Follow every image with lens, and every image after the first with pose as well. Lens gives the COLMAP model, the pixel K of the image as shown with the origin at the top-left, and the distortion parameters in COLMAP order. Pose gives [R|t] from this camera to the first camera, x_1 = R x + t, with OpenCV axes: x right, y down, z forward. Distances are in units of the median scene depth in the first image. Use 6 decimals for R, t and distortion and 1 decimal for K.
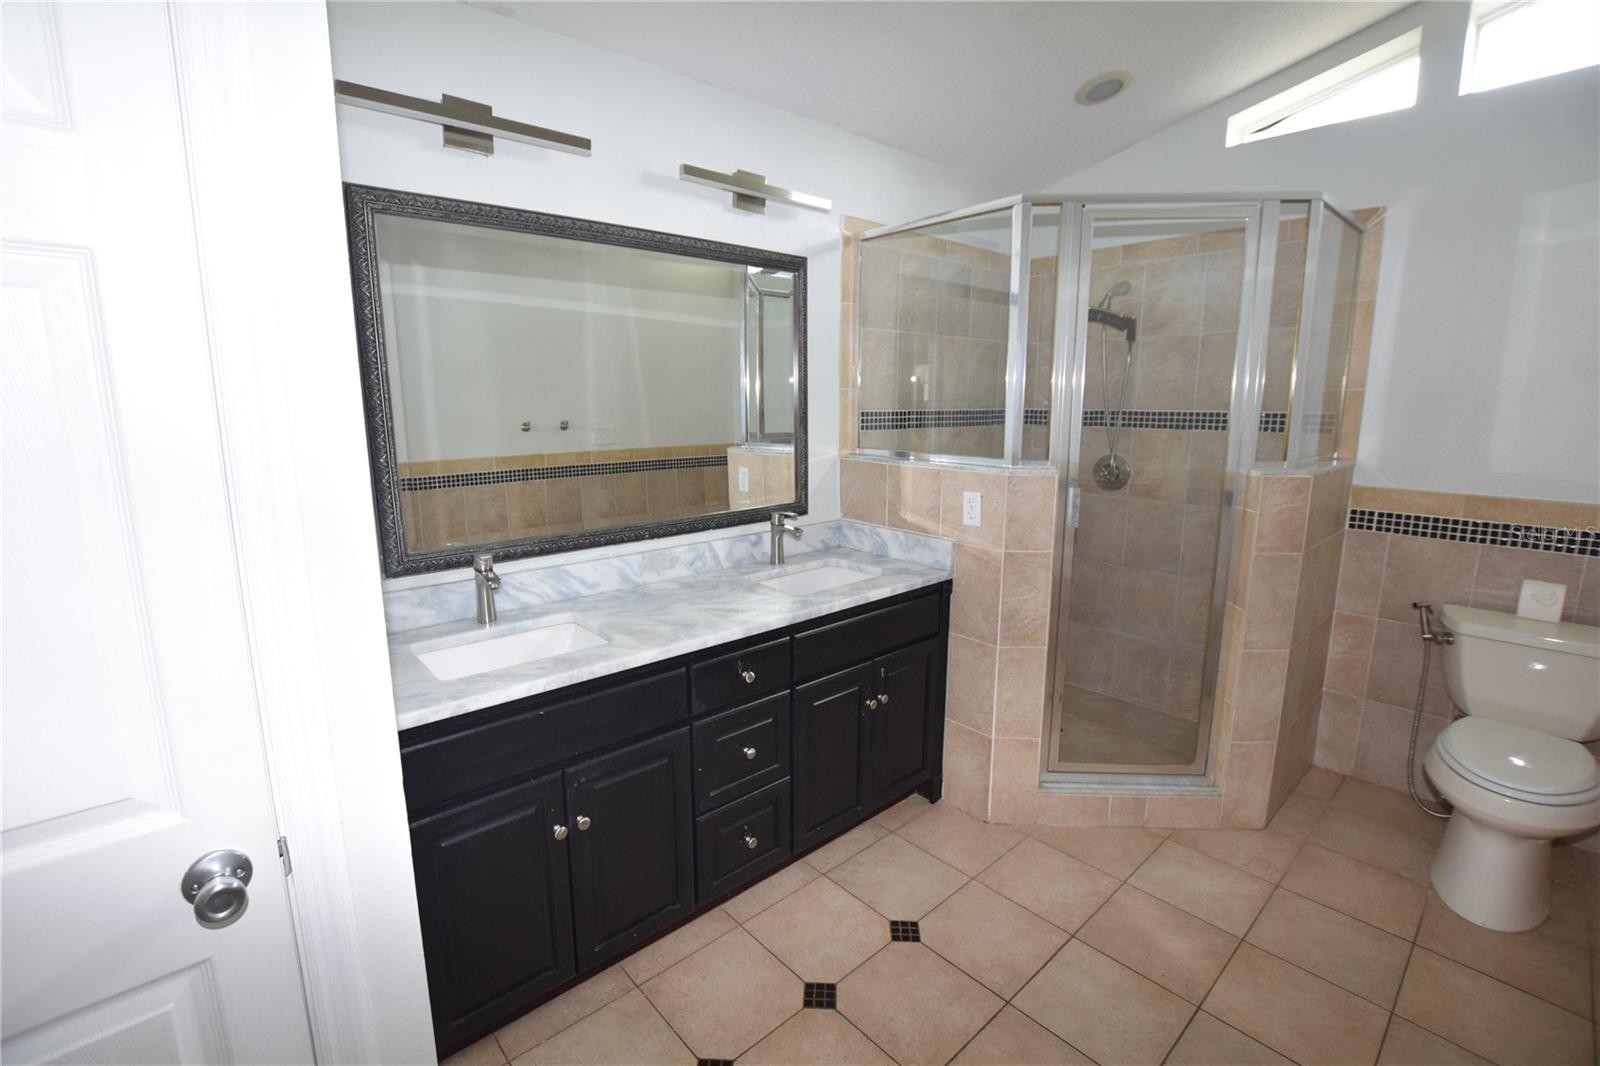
lens RADIAL K [[705.8, 0, 792.4], [0, 705.8, 523.0], [0, 0, 1]] dist [-0.027979, 0.001043]
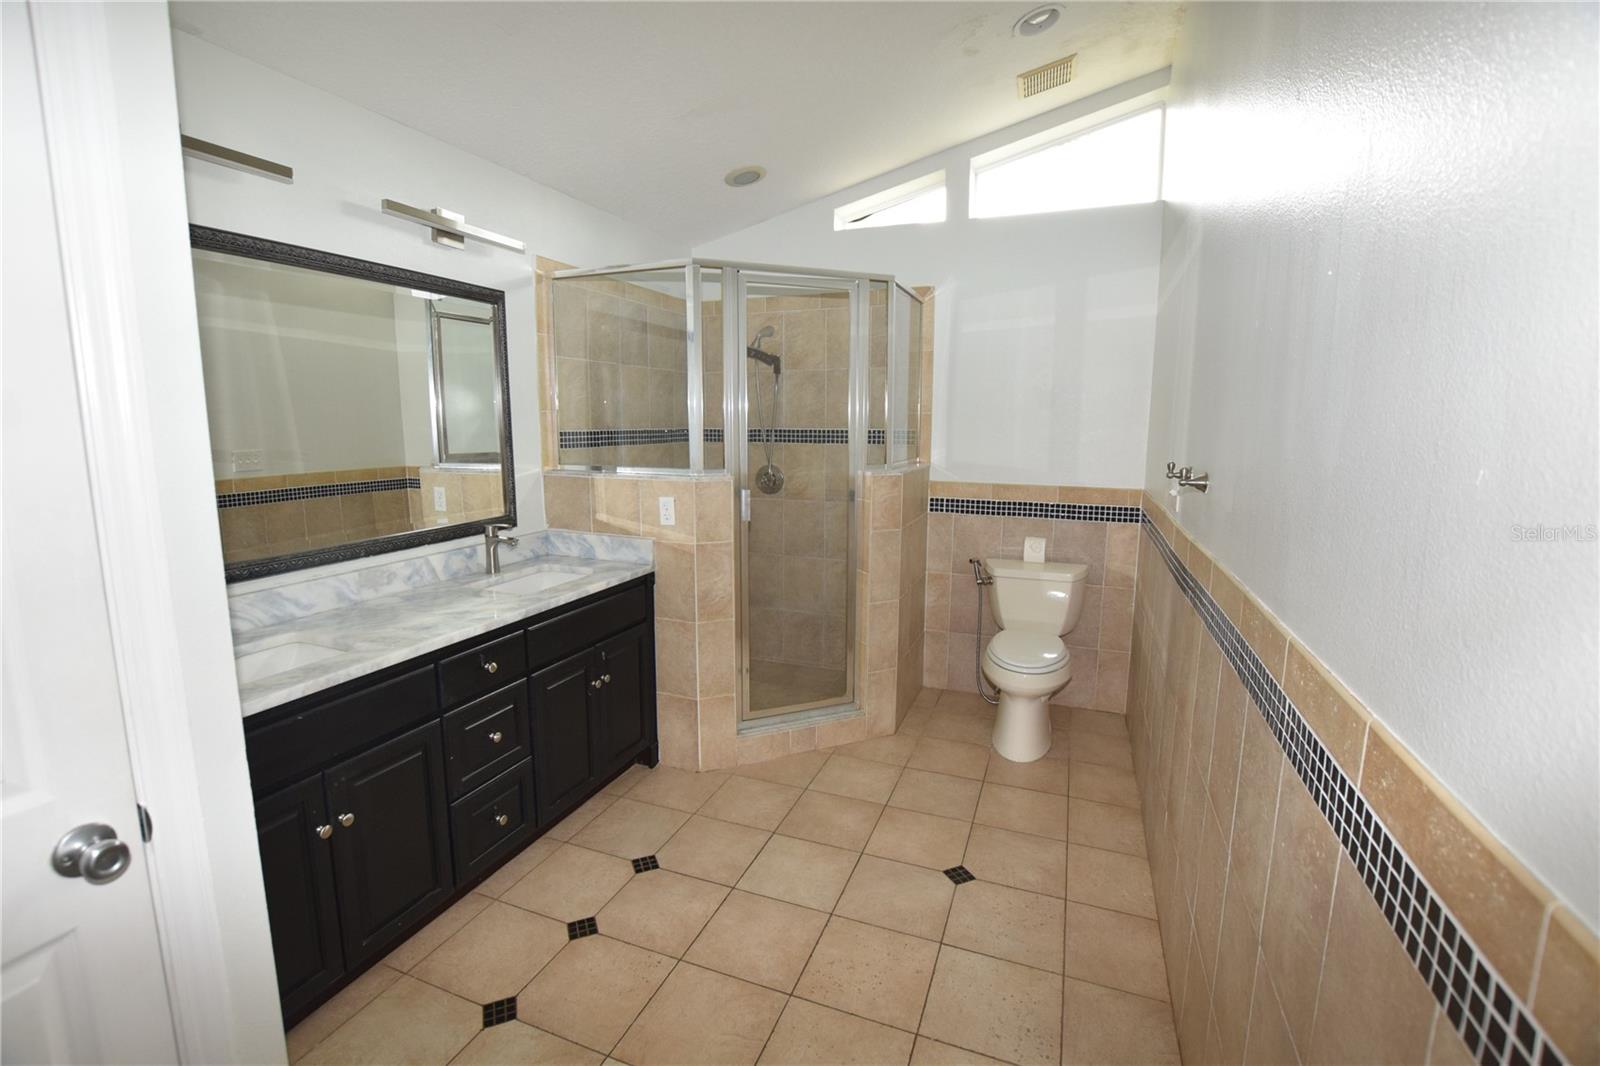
lens RADIAL K [[705.8, 0, 792.4], [0, 705.8, 523.0], [0, 0, 1]] dist [-0.027979, 0.001043]
pose [[0.893190, -0.061581, 0.445443, -0.089307], [0.074345, 0.997169, -0.011221, 0.028688], [-0.443492, 0.043139, 0.895240, -0.165723]]
